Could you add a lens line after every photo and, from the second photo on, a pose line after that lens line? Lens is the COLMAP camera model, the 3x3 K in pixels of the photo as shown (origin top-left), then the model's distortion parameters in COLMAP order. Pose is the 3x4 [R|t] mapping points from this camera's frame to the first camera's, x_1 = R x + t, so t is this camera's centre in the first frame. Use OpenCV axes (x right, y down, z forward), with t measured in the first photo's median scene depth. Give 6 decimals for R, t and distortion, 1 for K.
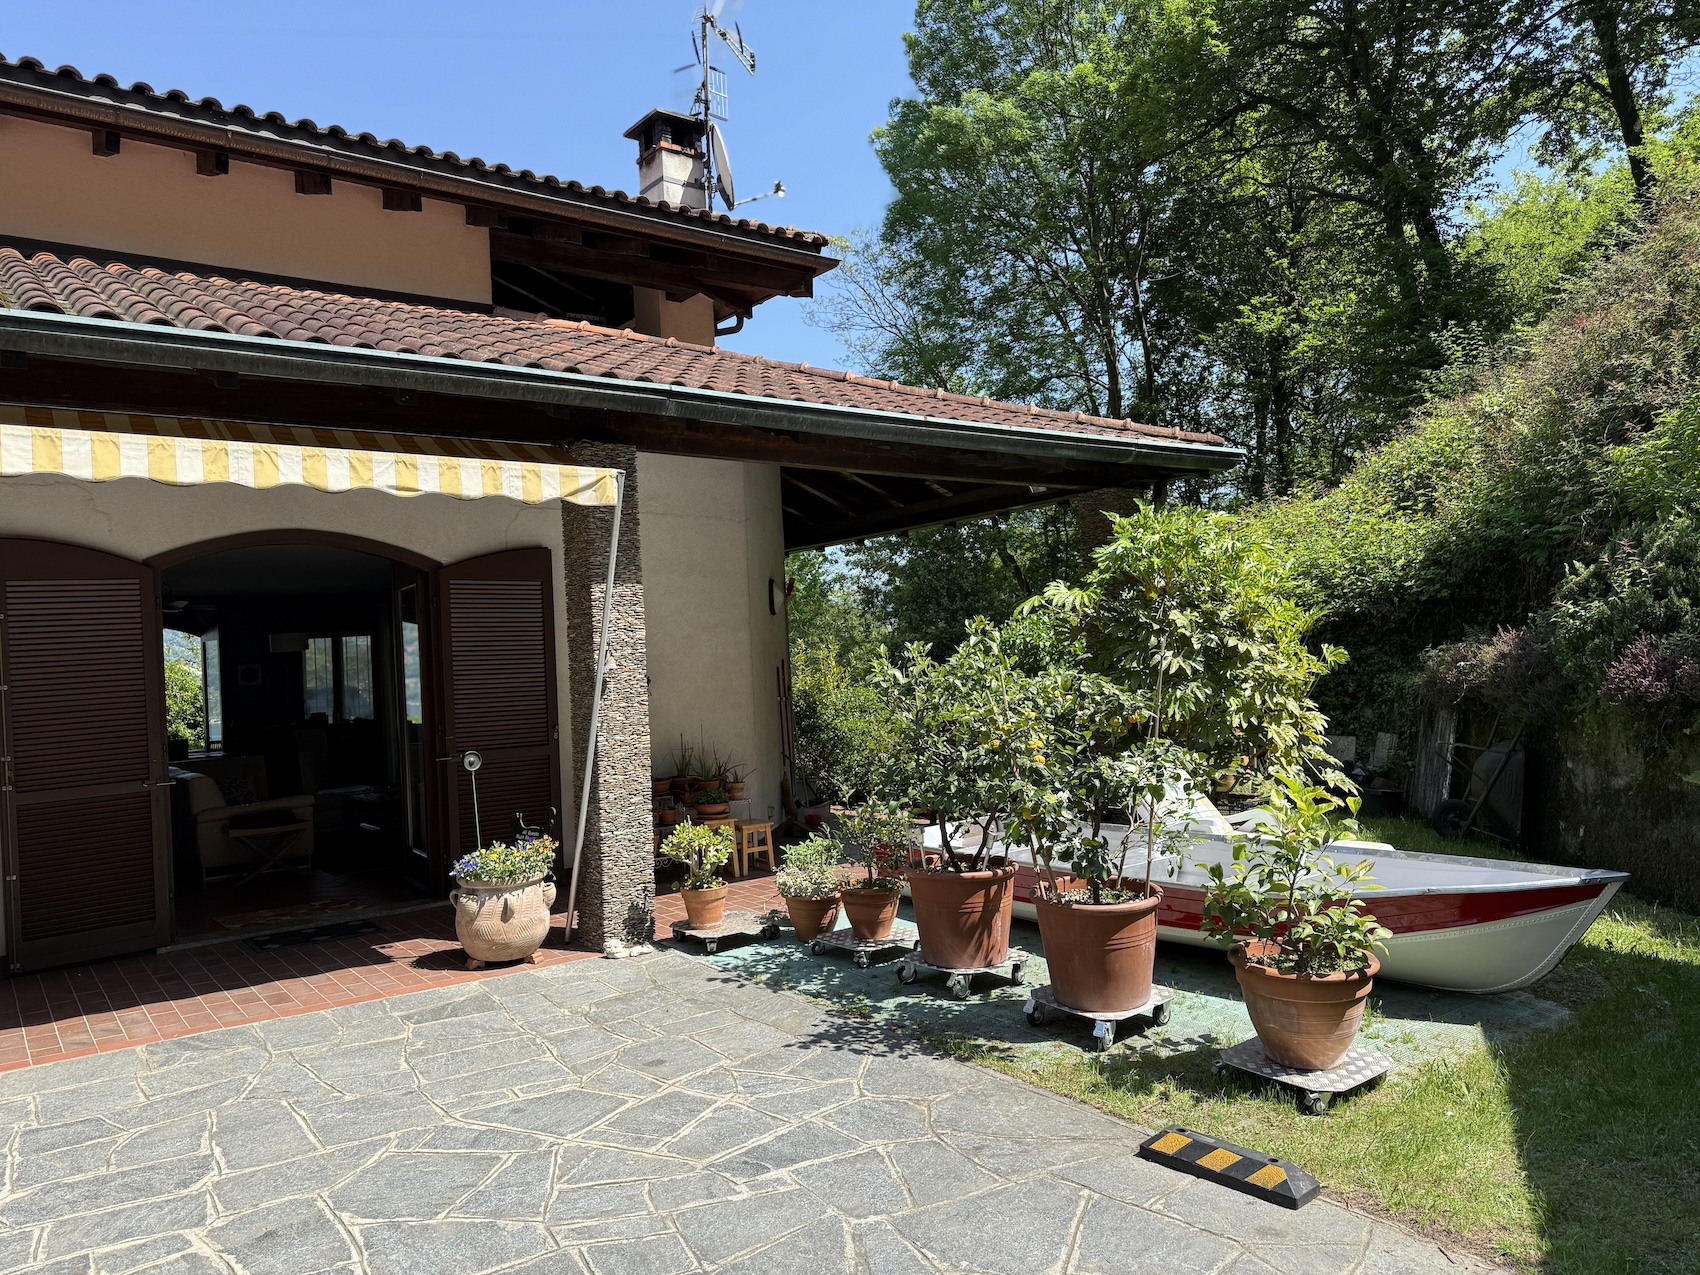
lens RADIAL K [[1201.6, 0, 850.0], [0, 1201.6, 637.5], [0, 0, 1]] dist [0.009118, 0.002015]
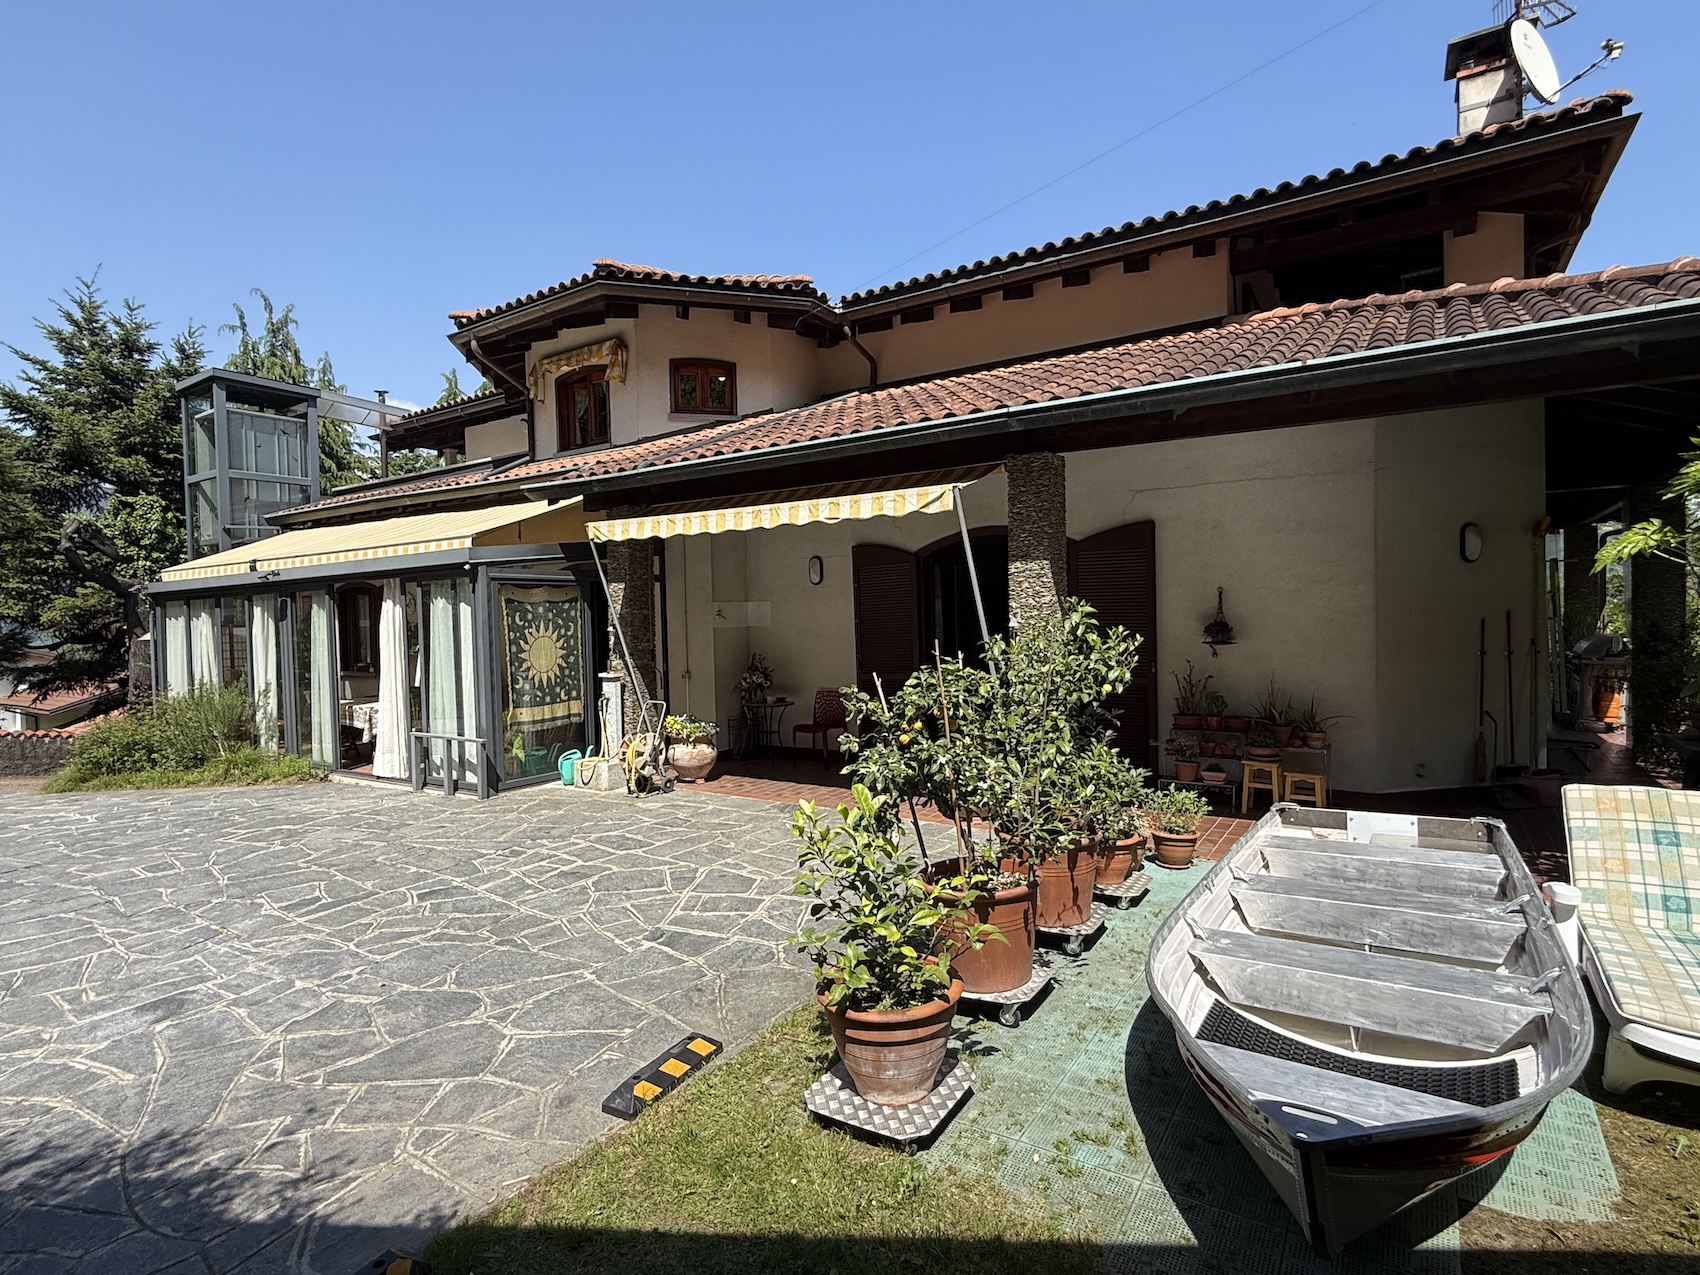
lens RADIAL K [[867.5, 0, 850.0], [0, 867.5, 637.5], [0, 0, 1]] dist [-0.001183, 0.000683]
pose [[0.335952, 0.059172, -0.940018, 0.762185], [0.027267, 0.996995, 0.072504, -0.042294], [0.941484, -0.049990, 0.333329, 0.583719]]
